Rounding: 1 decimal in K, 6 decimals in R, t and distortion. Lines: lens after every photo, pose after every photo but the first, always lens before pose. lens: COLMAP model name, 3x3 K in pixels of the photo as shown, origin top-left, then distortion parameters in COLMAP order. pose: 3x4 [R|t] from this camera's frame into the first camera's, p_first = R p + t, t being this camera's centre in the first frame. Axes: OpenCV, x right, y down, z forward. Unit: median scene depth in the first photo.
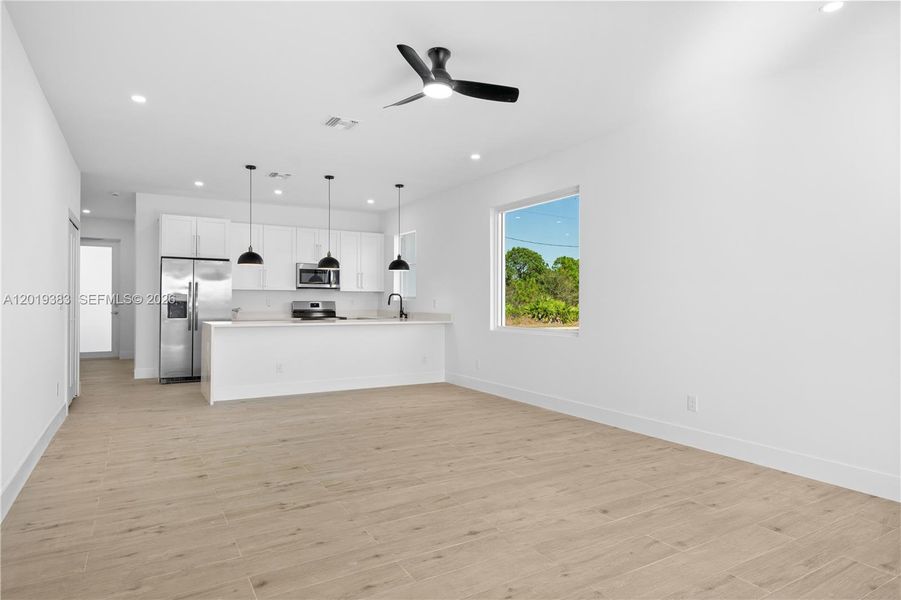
lens RADIAL K [[526.3, 0, 448.1], [0, 526.3, 292.2], [0, 0, 1]] dist [0.003683, 0.001391]
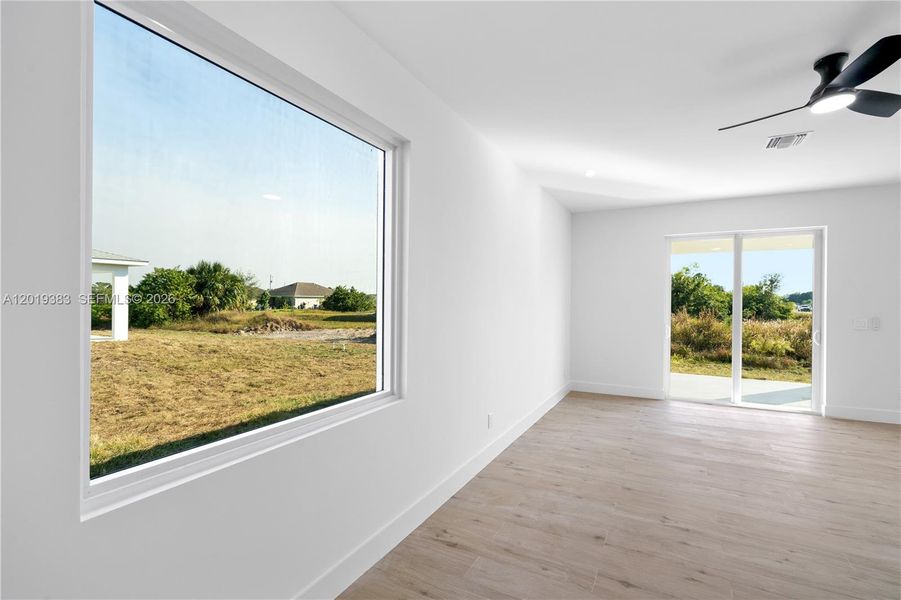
lens RADIAL K [[407.2, 0, 457.3], [0, 407.2, 297.1], [0, 0, 1]] dist [-0.007407, 0.002210]
pose [[-0.526300, 0.001756, 0.850297, -0.188428], [-0.021756, 0.999643, -0.015531, -0.025651], [-0.850020, -0.026673, -0.526074, 1.313855]]
